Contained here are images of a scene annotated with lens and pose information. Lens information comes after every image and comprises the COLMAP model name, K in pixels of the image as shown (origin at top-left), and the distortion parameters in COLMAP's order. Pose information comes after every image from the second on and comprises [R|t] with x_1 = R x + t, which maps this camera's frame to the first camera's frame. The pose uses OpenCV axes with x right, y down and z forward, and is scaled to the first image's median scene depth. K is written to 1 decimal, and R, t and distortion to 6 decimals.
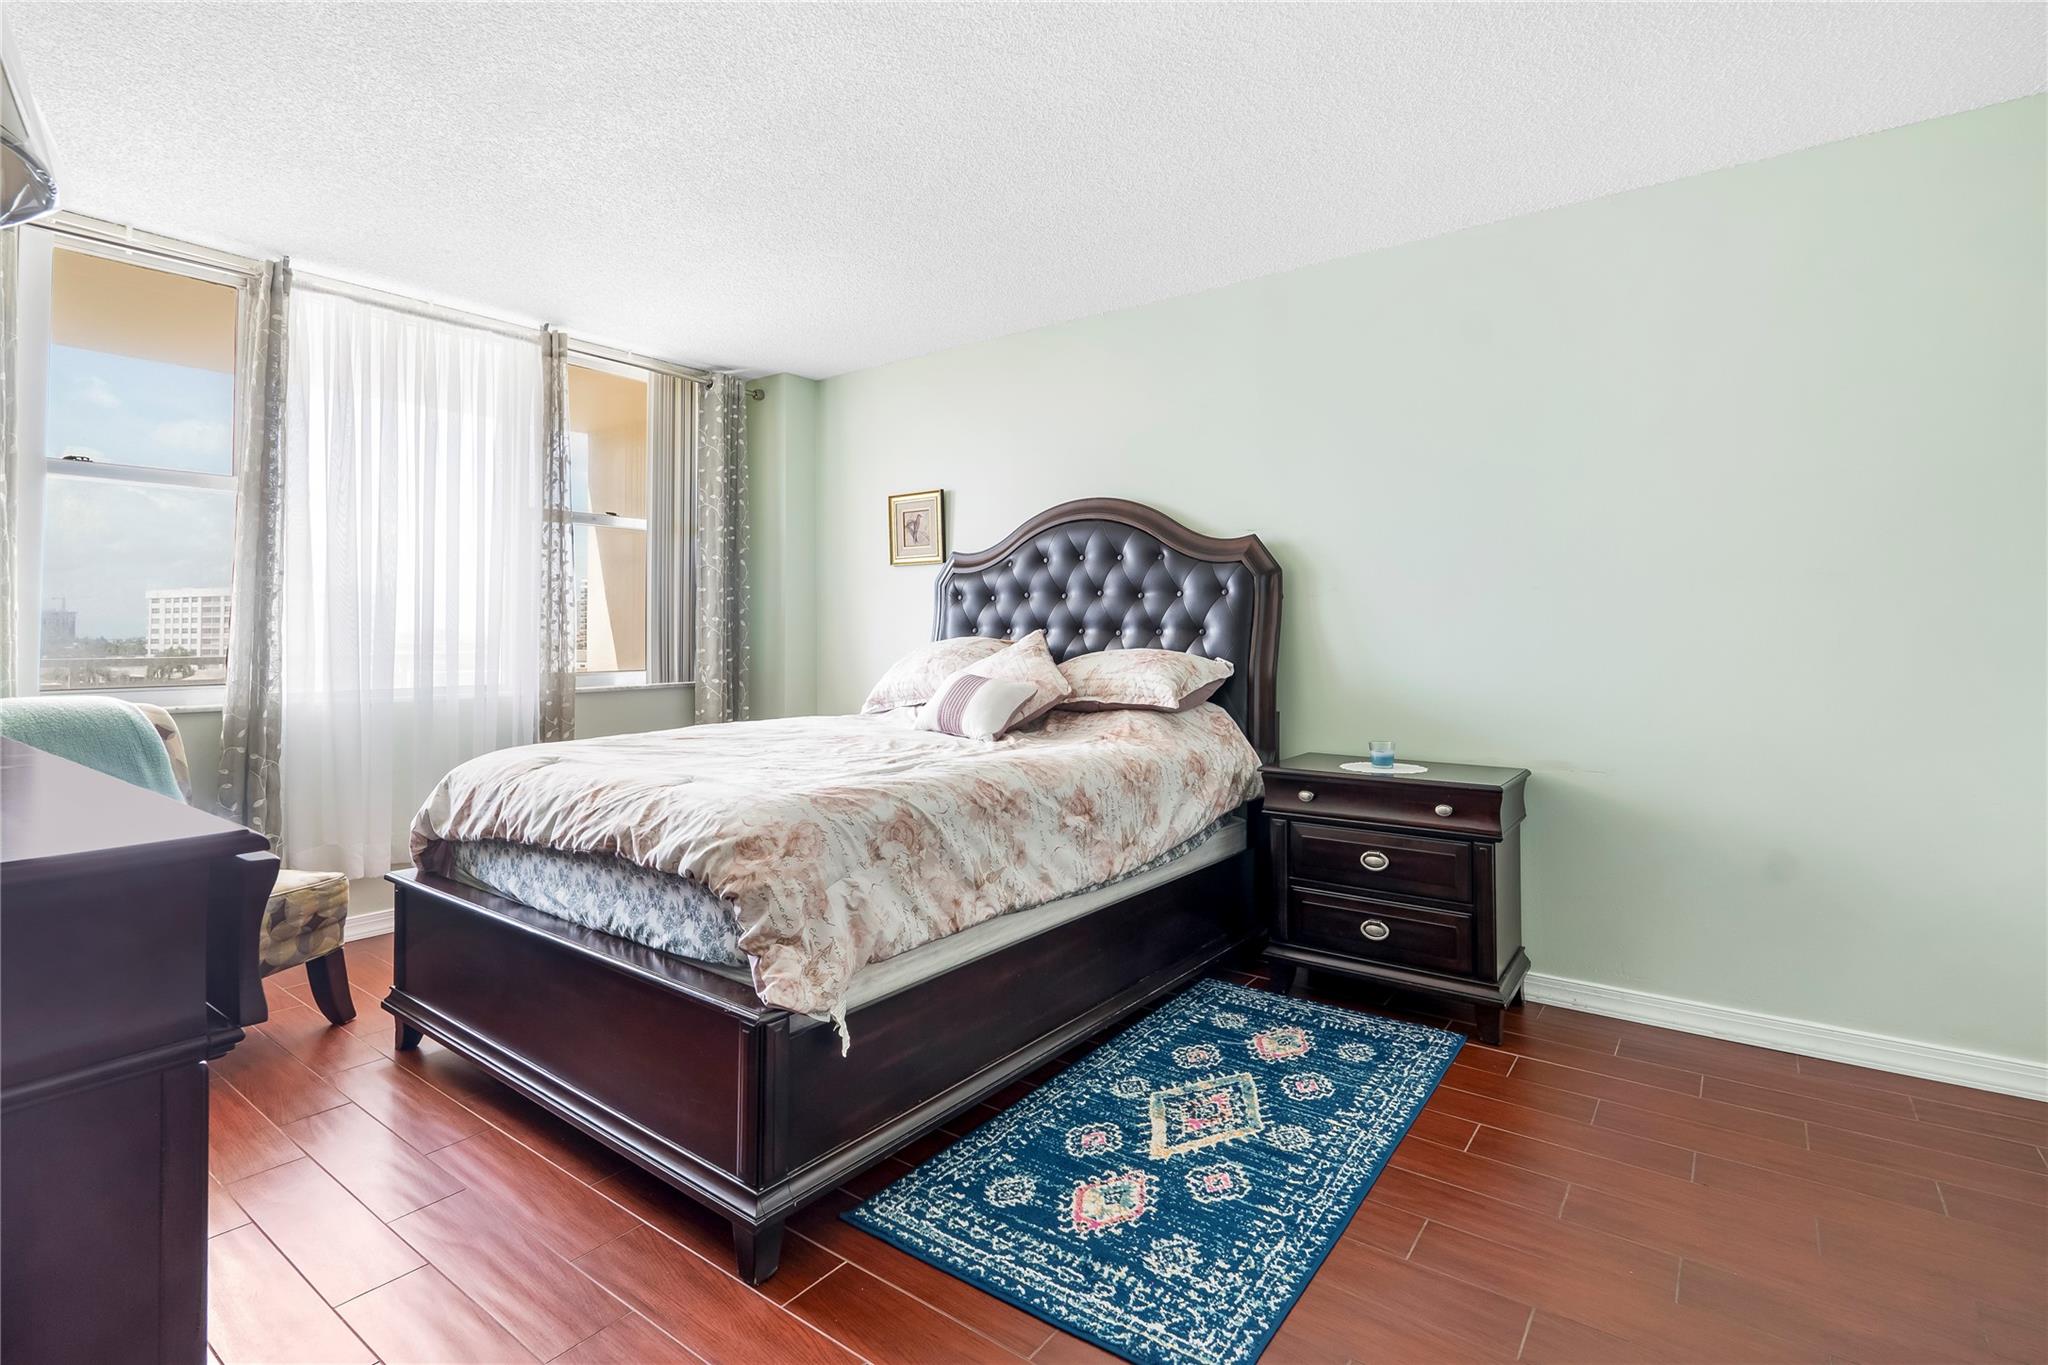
lens RADIAL K [[961.9, 0, 1012.7], [0, 961.9, 614.0], [0, 0, 1]] dist [-0.012938, 0.000091]
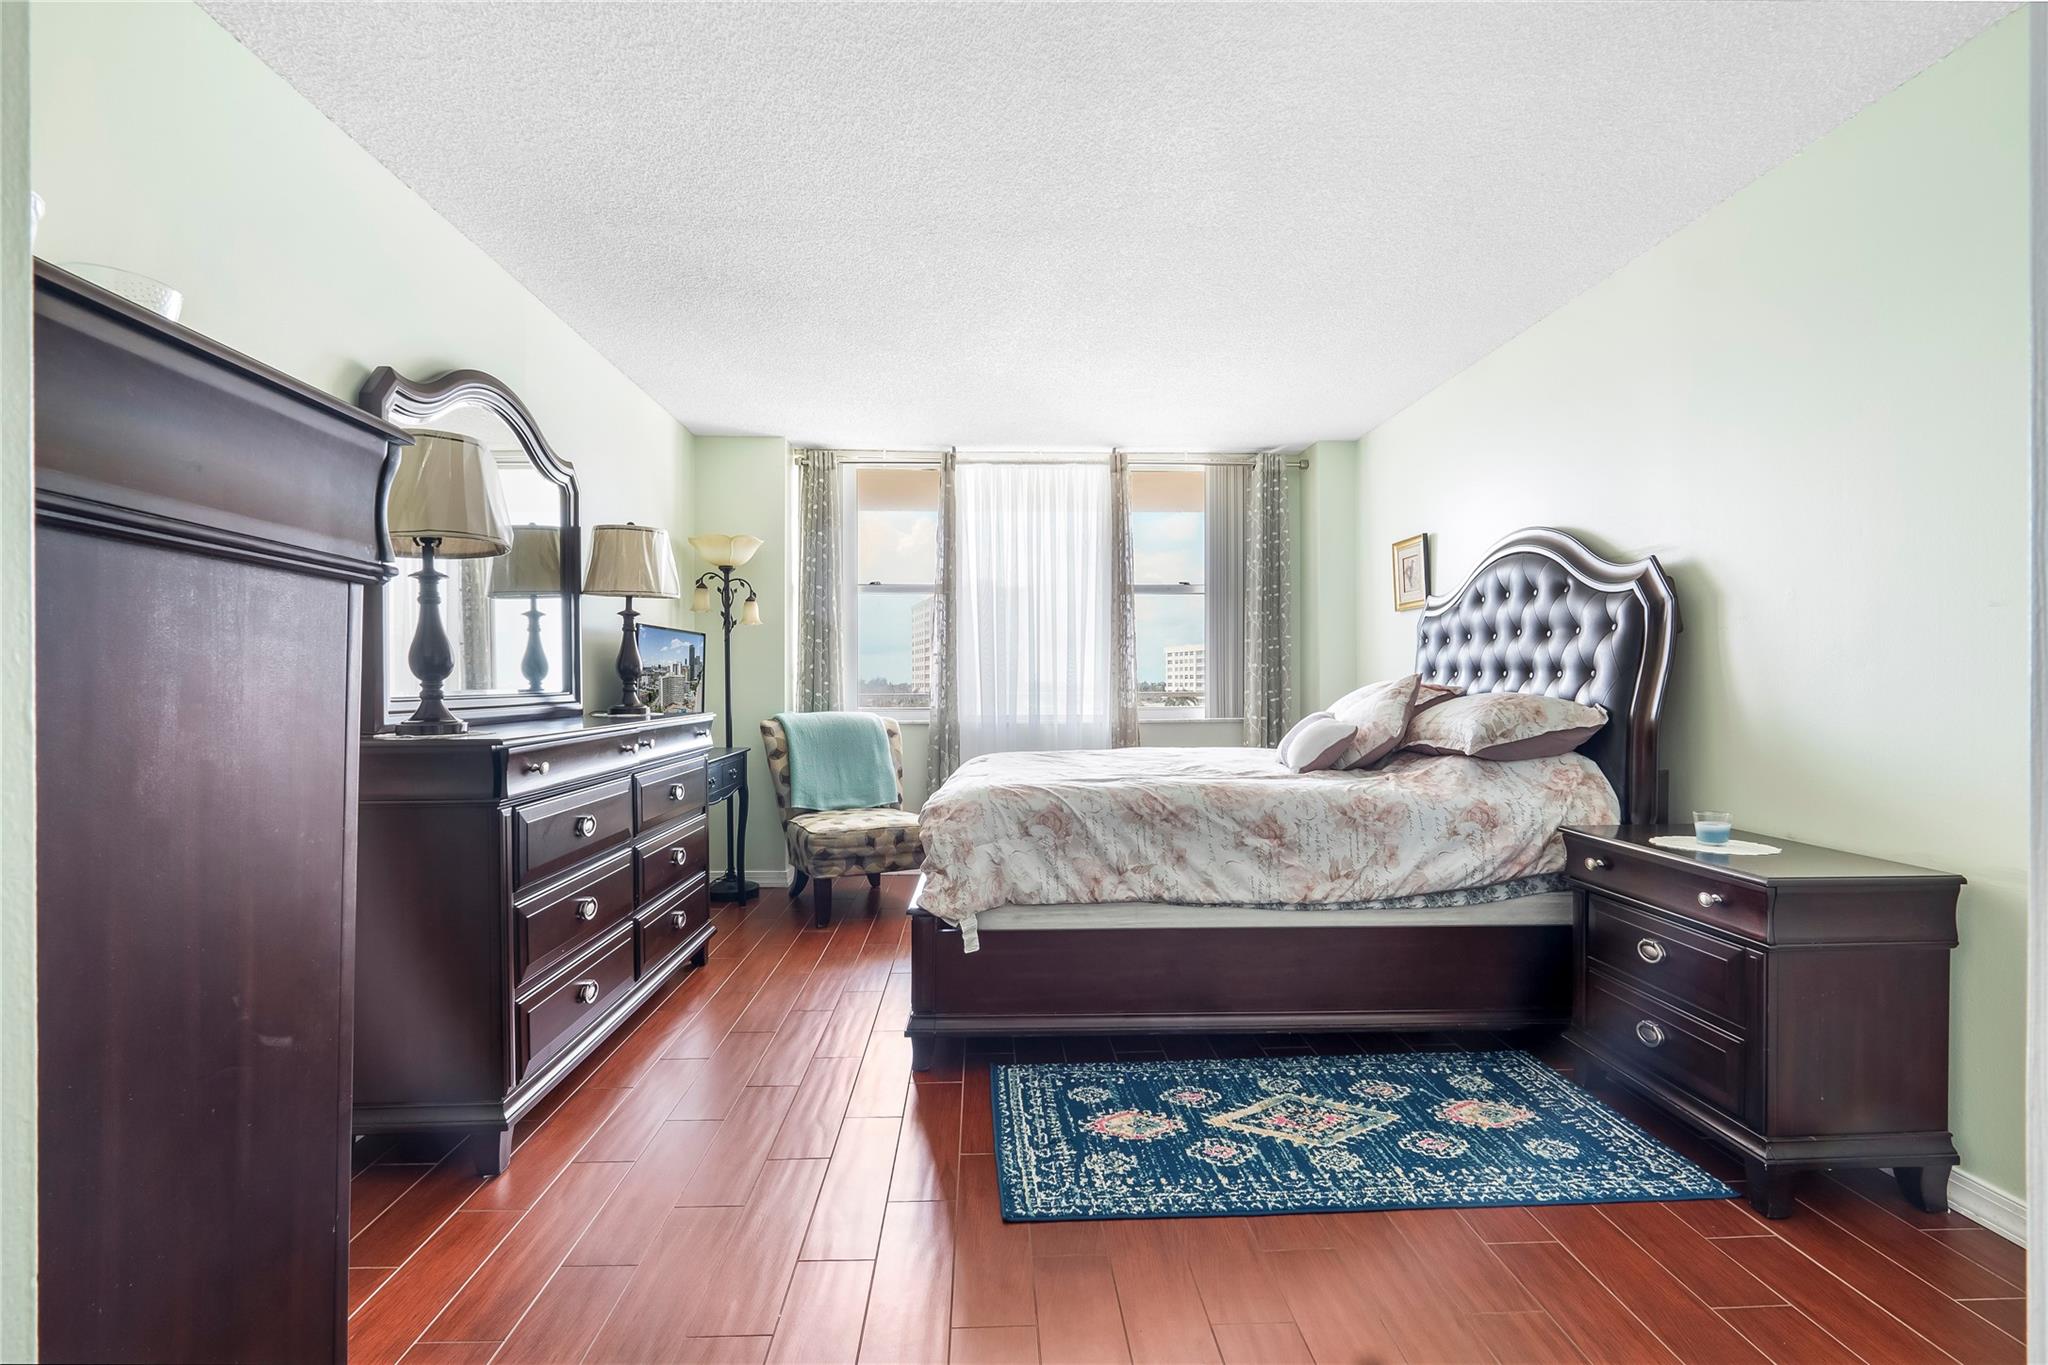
lens RADIAL K [[933.0, 0, 1024.0], [0, 933.0, 682.5], [0, 0, 1]] dist [-0.003519, -0.000317]
pose [[0.635880, 0.001266, -0.771787, 0.765266], [0.020544, 0.999617, 0.018567, 0.000087], [0.771515, -0.027662, 0.635610, 0.093567]]
